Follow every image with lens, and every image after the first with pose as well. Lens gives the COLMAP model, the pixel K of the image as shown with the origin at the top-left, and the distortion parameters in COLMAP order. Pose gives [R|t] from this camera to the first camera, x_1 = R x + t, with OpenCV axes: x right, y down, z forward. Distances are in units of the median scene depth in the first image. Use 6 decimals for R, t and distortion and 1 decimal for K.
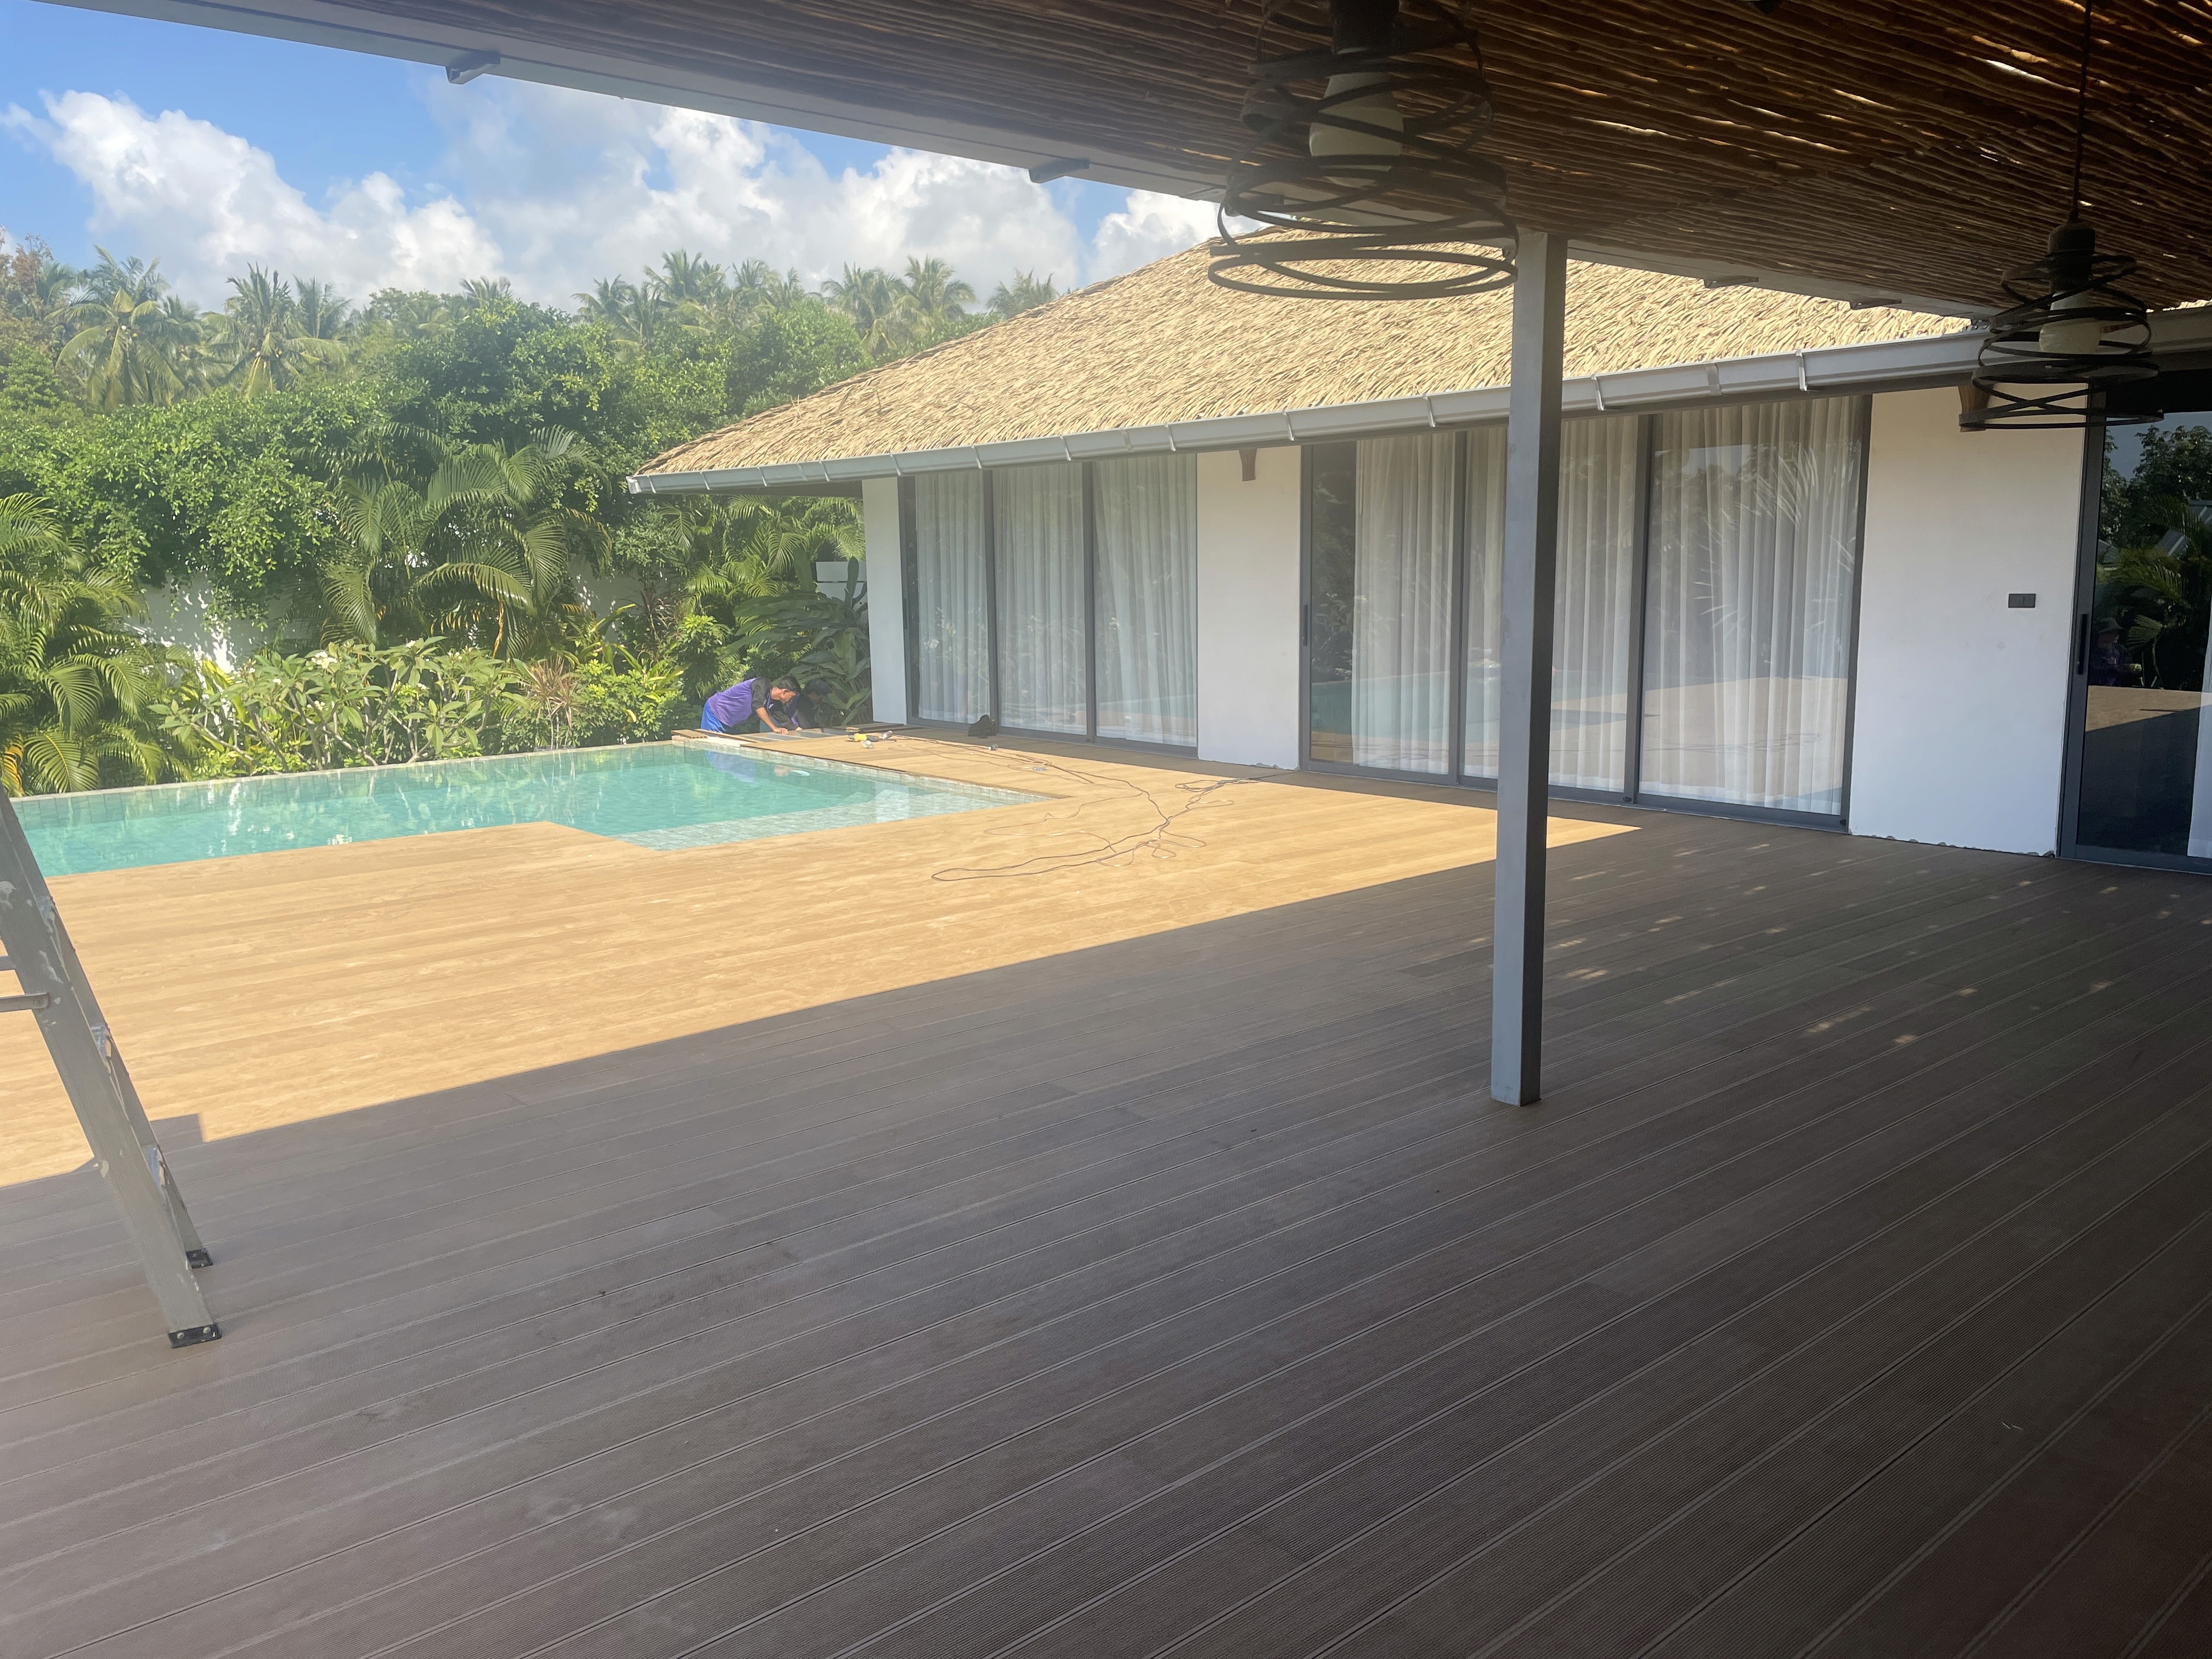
lens RADIAL K [[1681.5, 0, 1136.5], [0, 1681.5, 849.3], [0, 0, 1]] dist [0.093857, -0.118185]
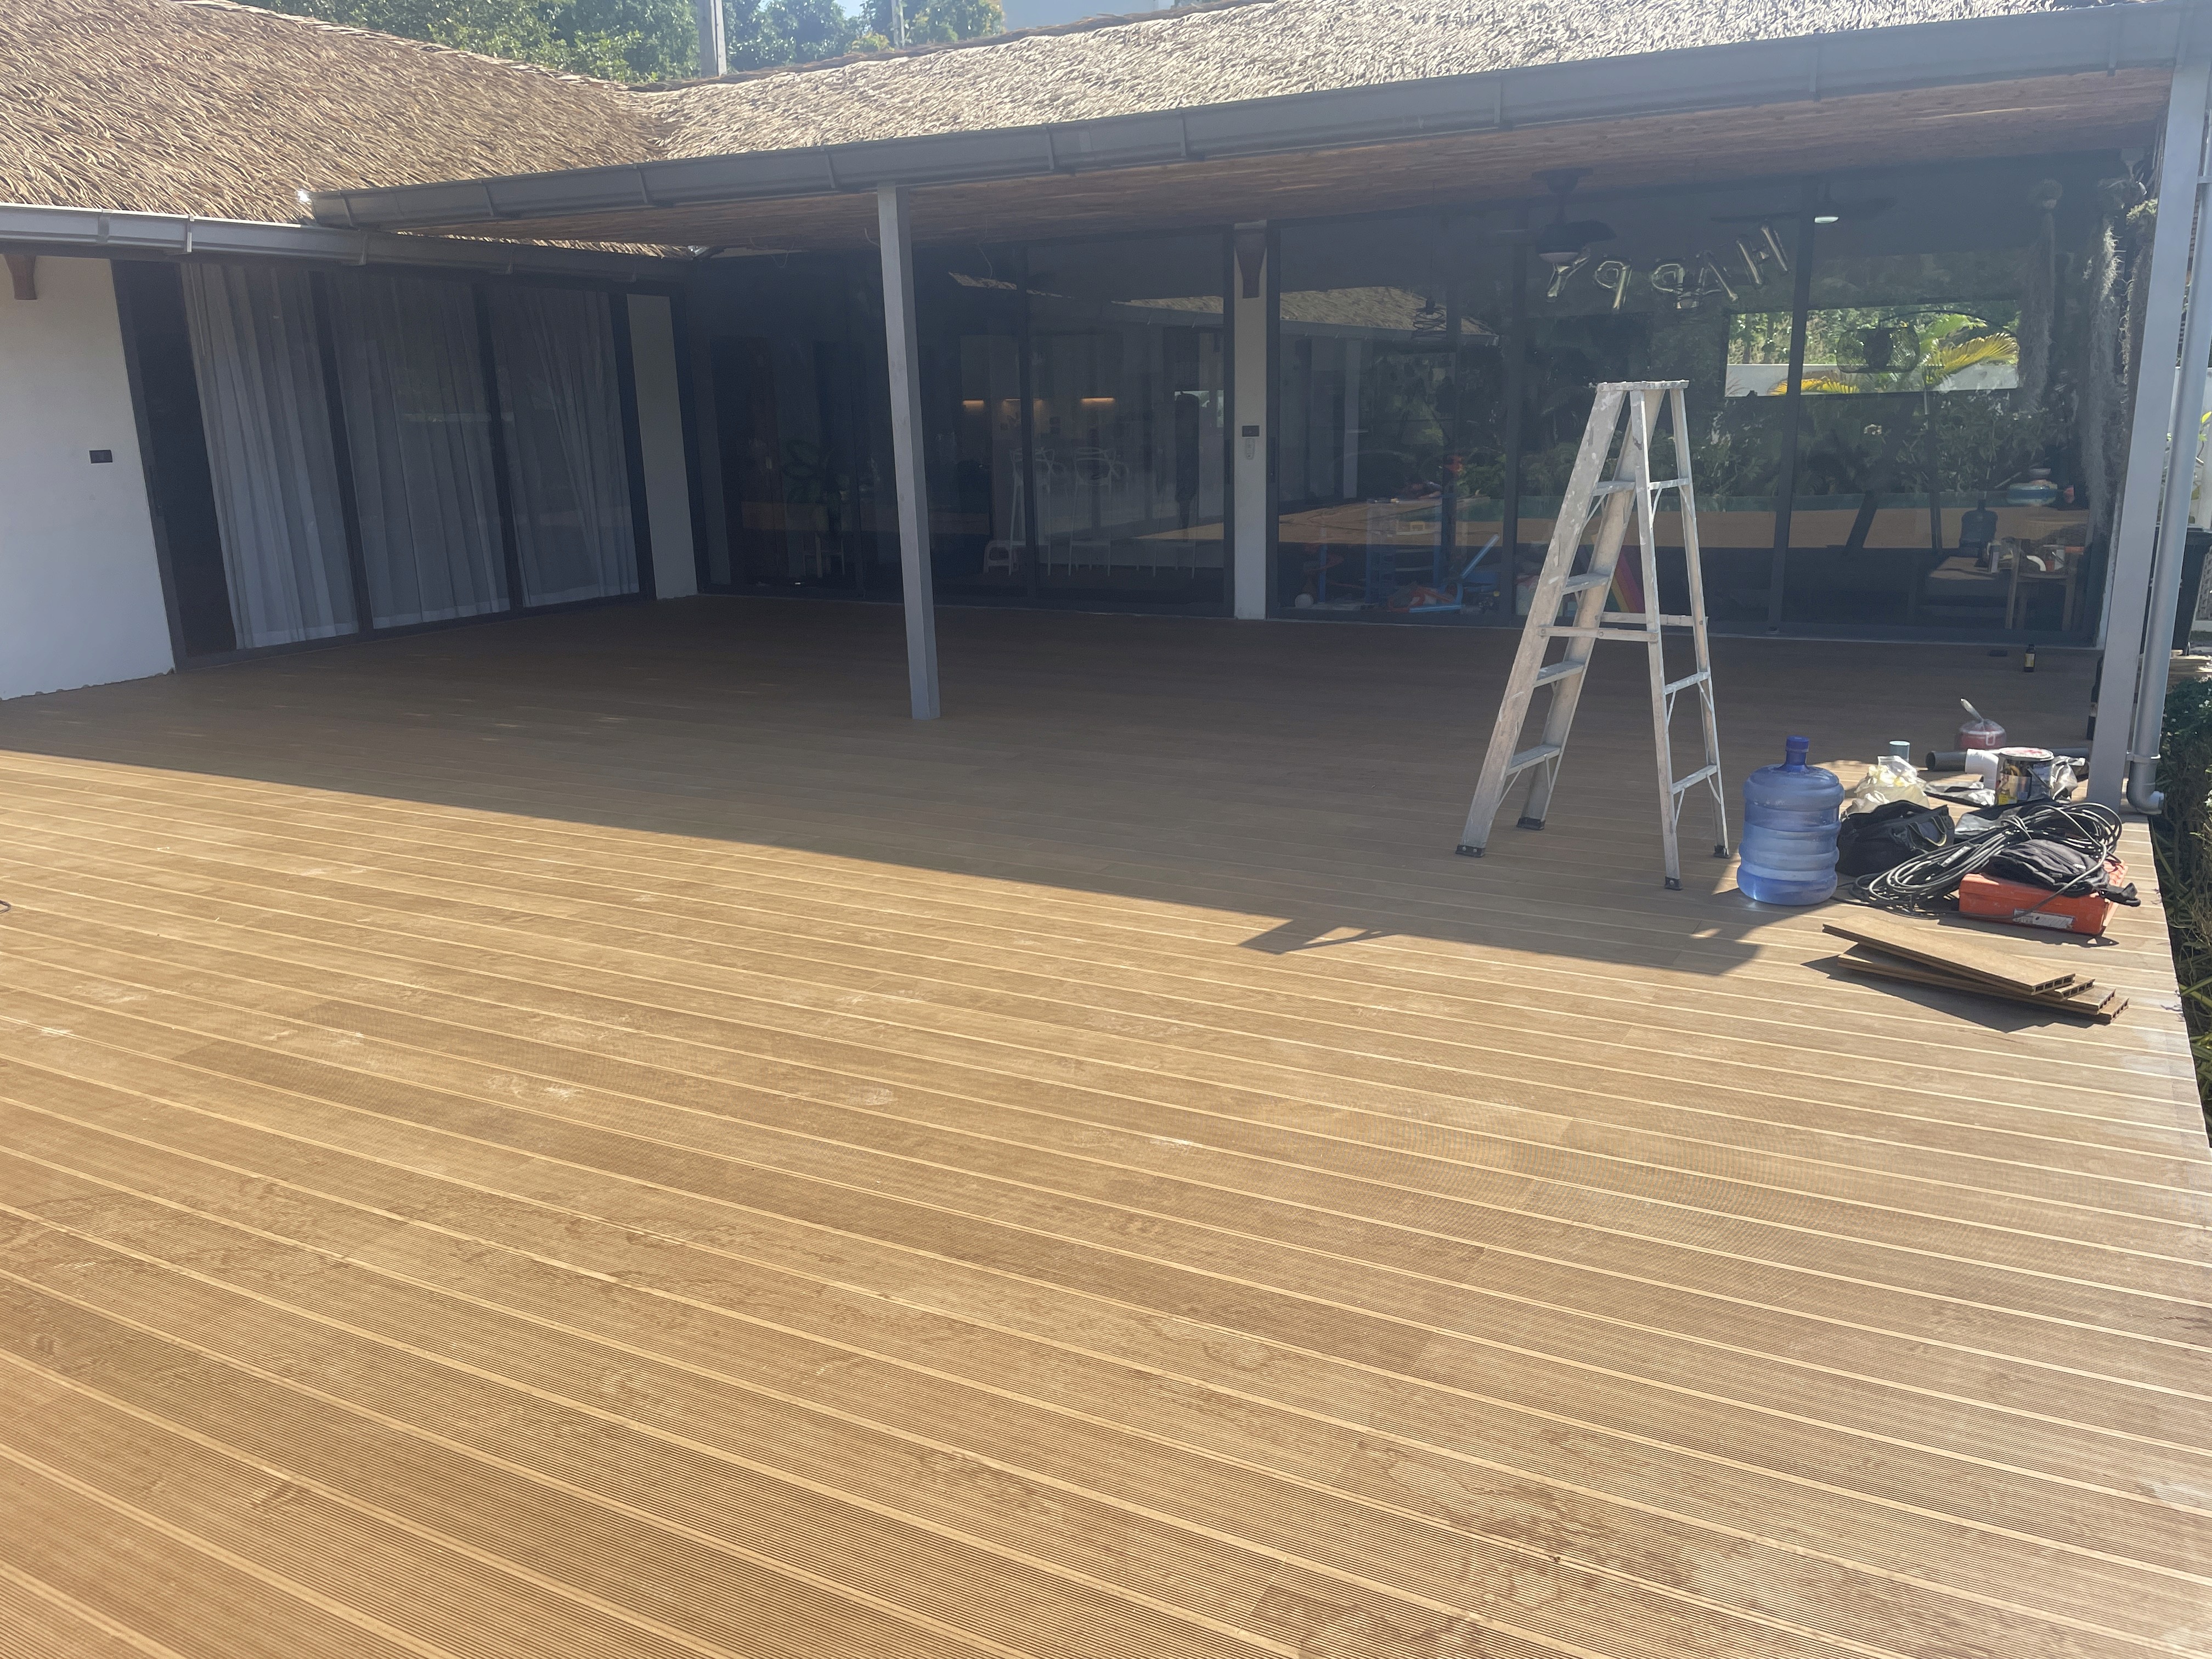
lens RADIAL K [[1681.5, 0, 1136.5], [0, 1681.5, 849.3], [0, 0, 1]] dist [0.093857, -0.118185]
pose [[-0.352727, -0.214794, 0.910740, -1.259251], [0.183983, 0.938378, 0.292569, -0.166457], [-0.917460, 0.270757, -0.291473, 1.202138]]
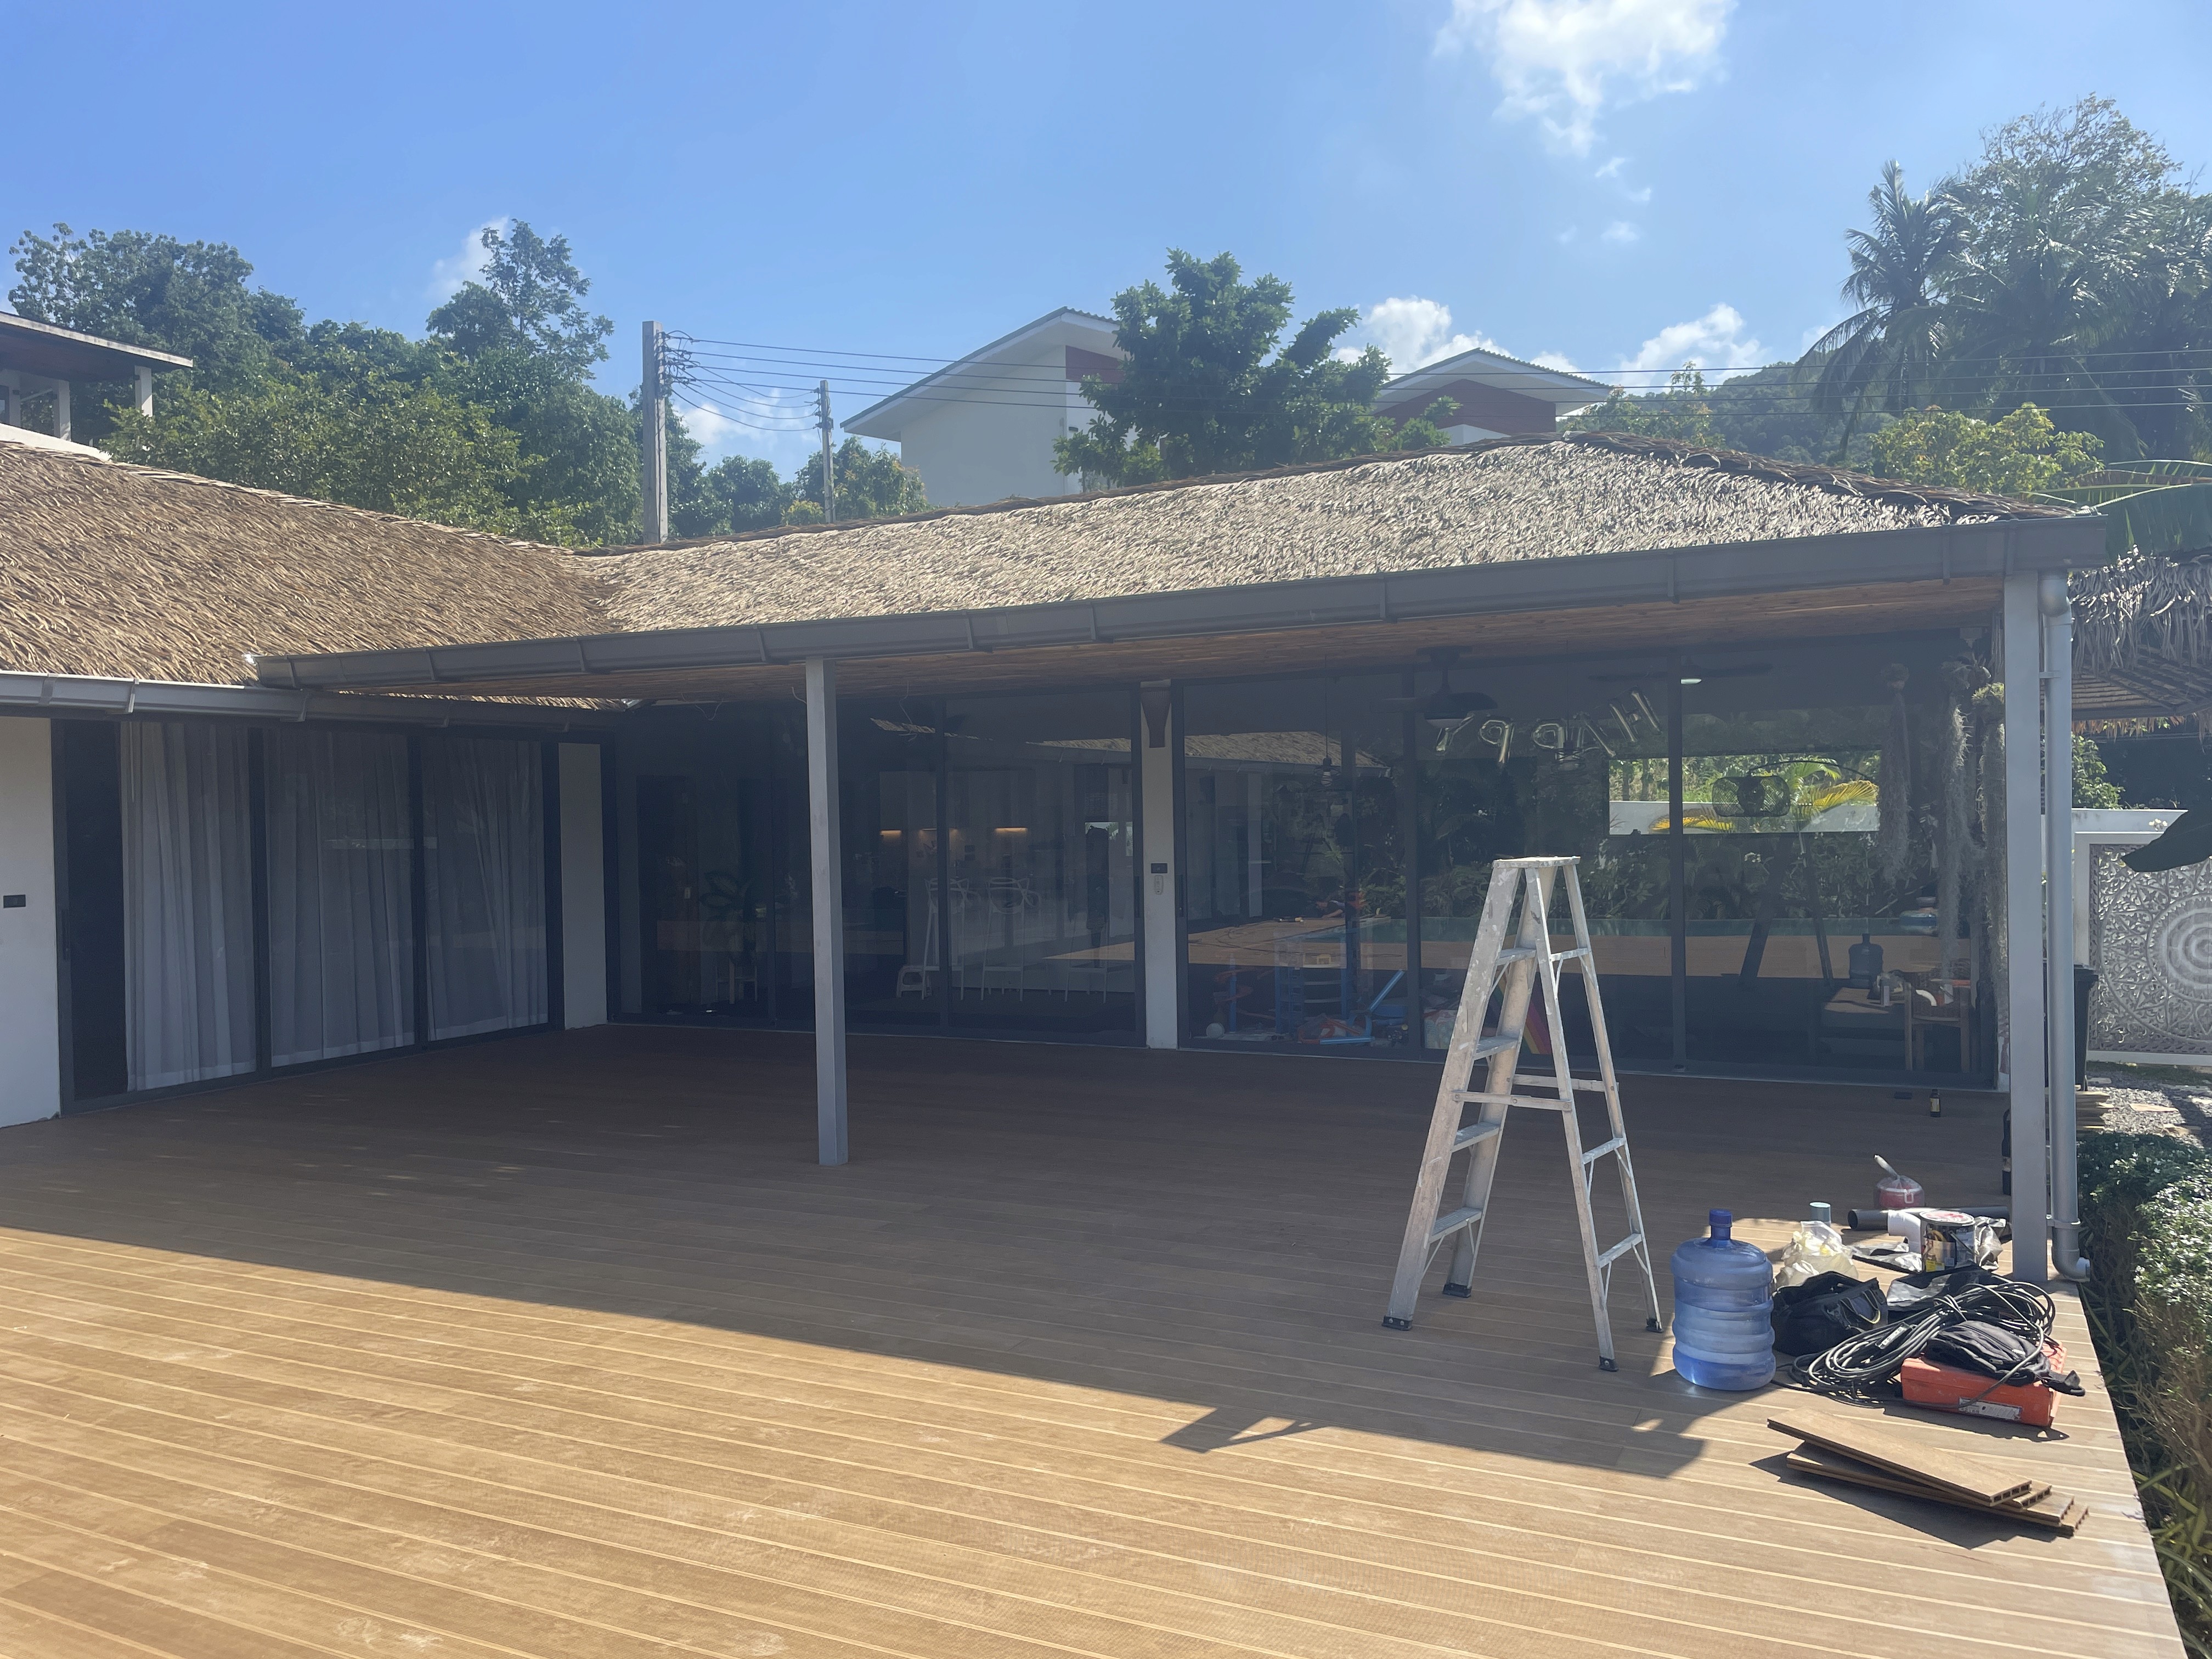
lens RADIAL K [[1679.8, 0, 1098.5], [0, 1679.8, 840.2], [0, 0, 1]] dist [0.097246, -0.124533]
pose [[-0.381174, 0.008089, 0.924468, -1.250486], [0.181512, 0.981154, 0.066256, -0.201993], [-0.906510, 0.193057, -0.375459, 1.194057]]
